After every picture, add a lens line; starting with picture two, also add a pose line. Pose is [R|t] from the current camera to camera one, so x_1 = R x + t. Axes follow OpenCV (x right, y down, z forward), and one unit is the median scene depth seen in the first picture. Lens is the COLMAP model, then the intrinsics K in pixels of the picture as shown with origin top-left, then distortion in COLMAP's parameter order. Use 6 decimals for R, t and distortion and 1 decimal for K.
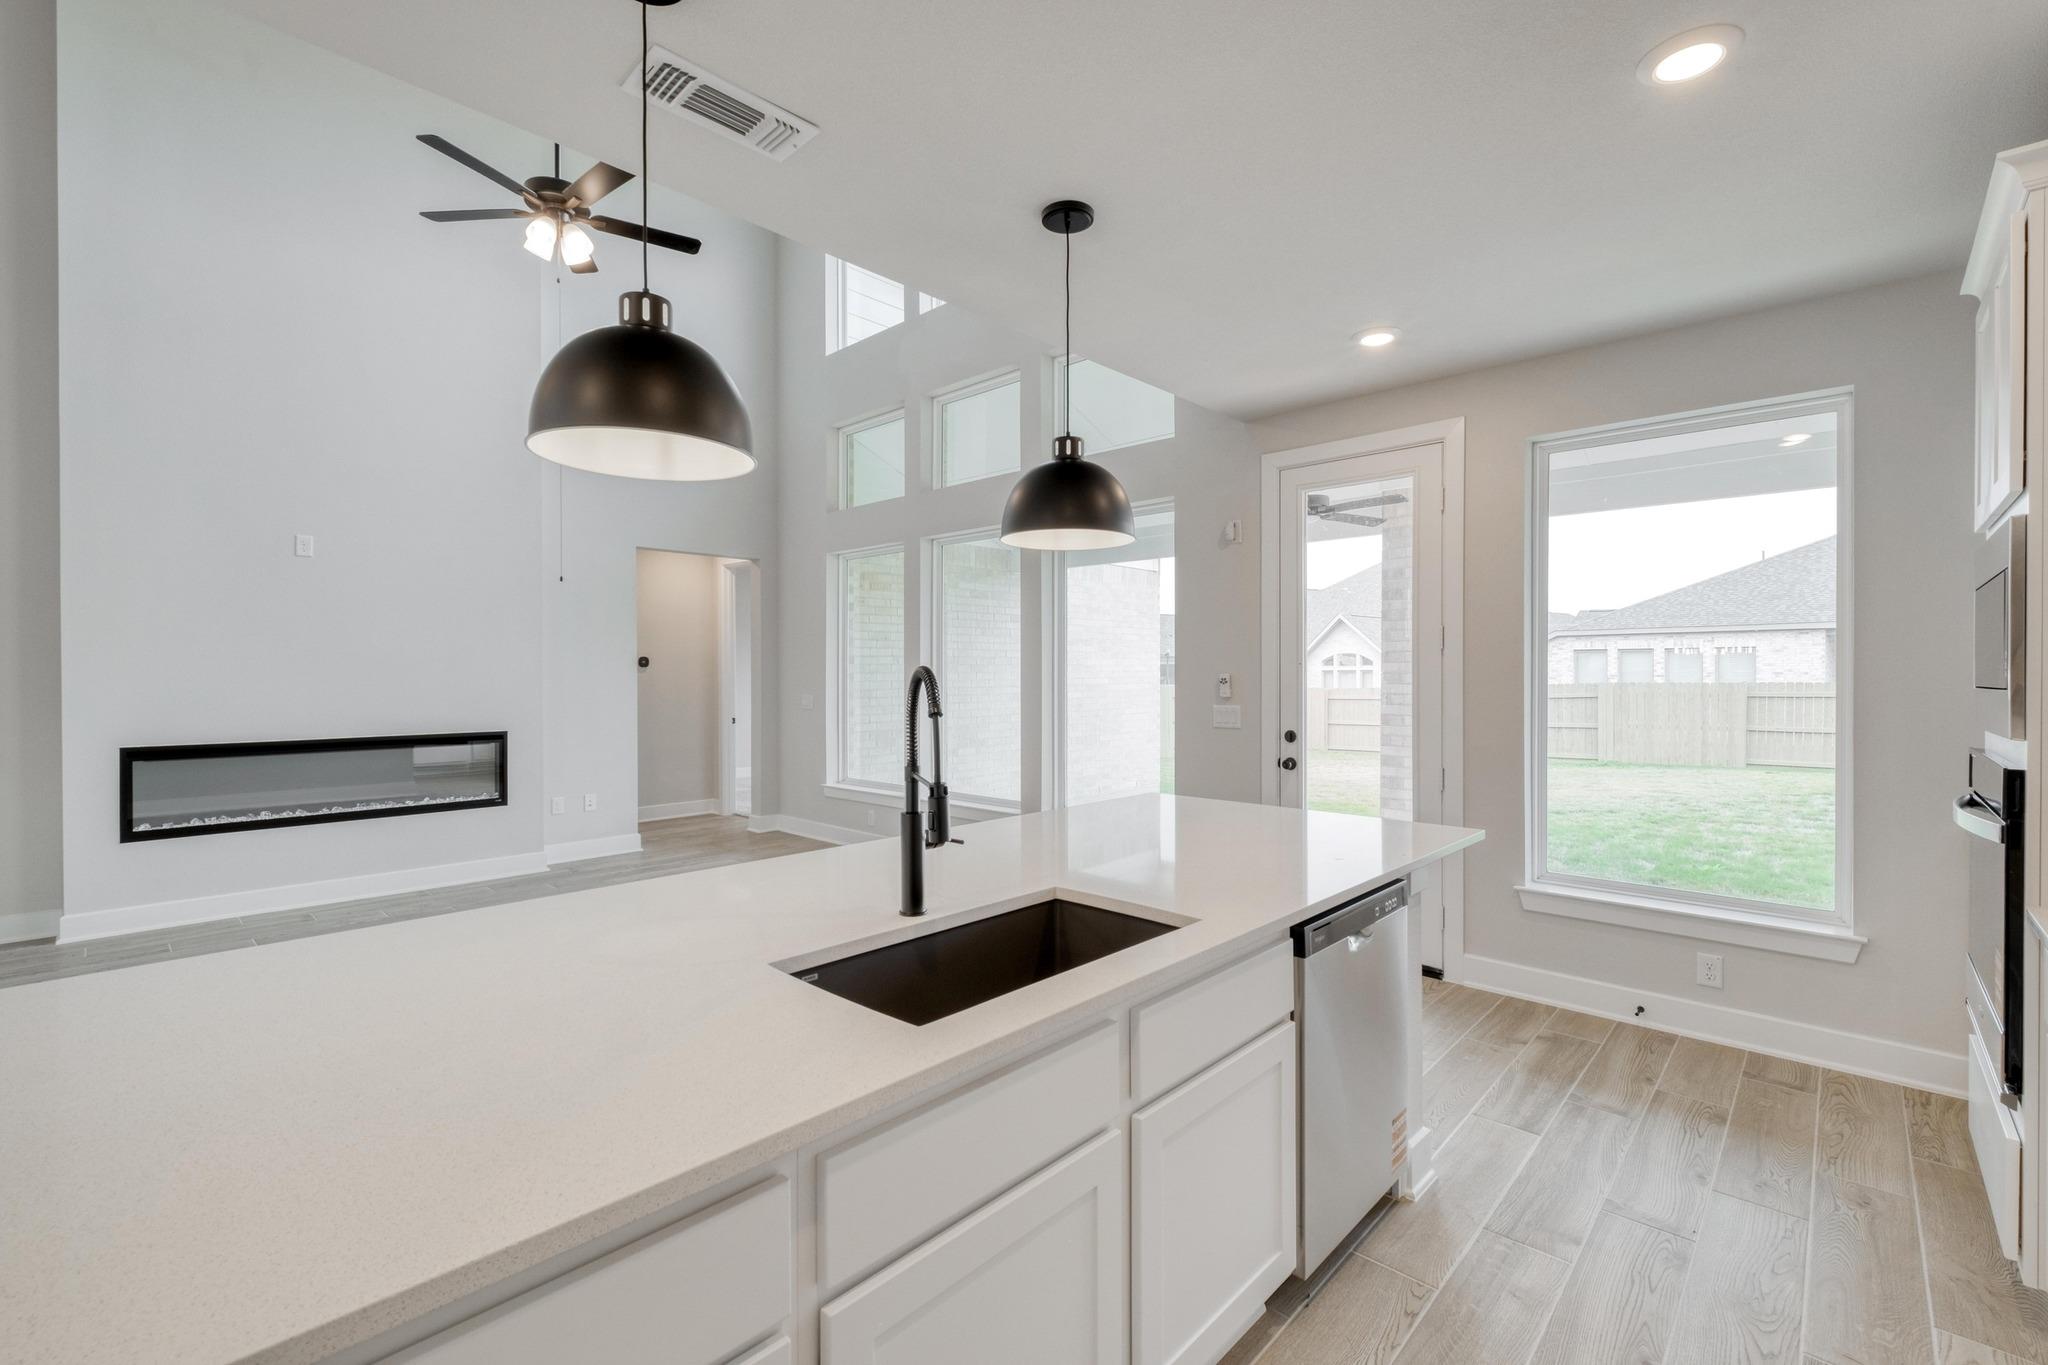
lens RADIAL K [[879.5, 0, 1027.1], [0, 879.5, 679.9], [0, 0, 1]] dist [0.008459, -0.004475]
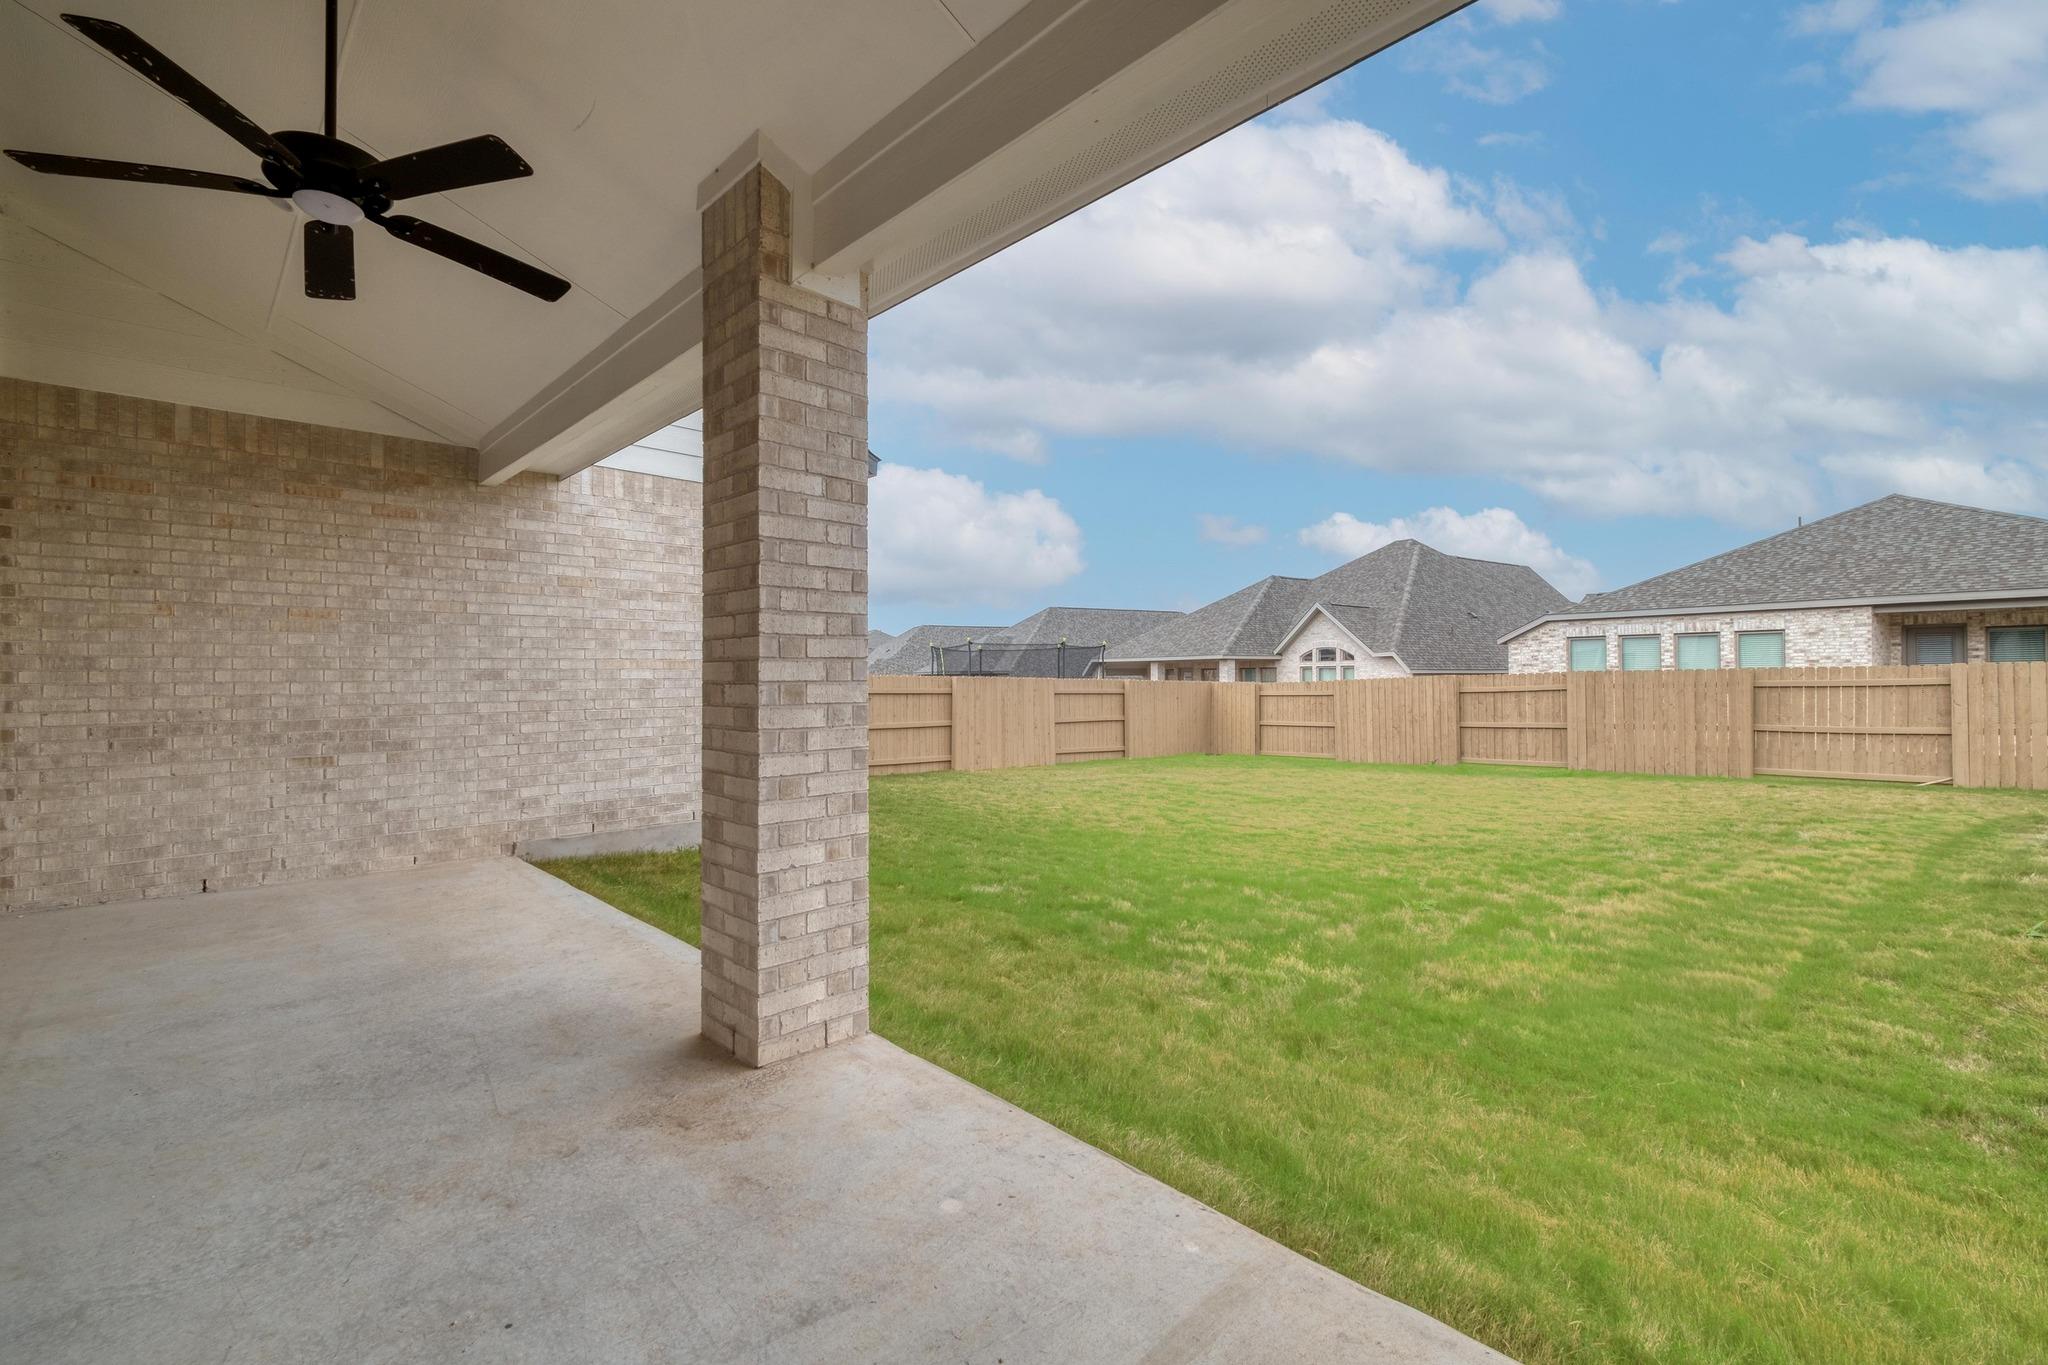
lens RADIAL K [[879.5, 0, 1023.7], [0, 879.5, 668.4], [0, 0, 1]] dist [0.008459, -0.004475]
pose [[0.998612, -0.005142, -0.052421, 0.164413], [0.004139, 0.999807, -0.019224, 0.011288], [0.052509, 0.018980, 0.998440, 0.148279]]
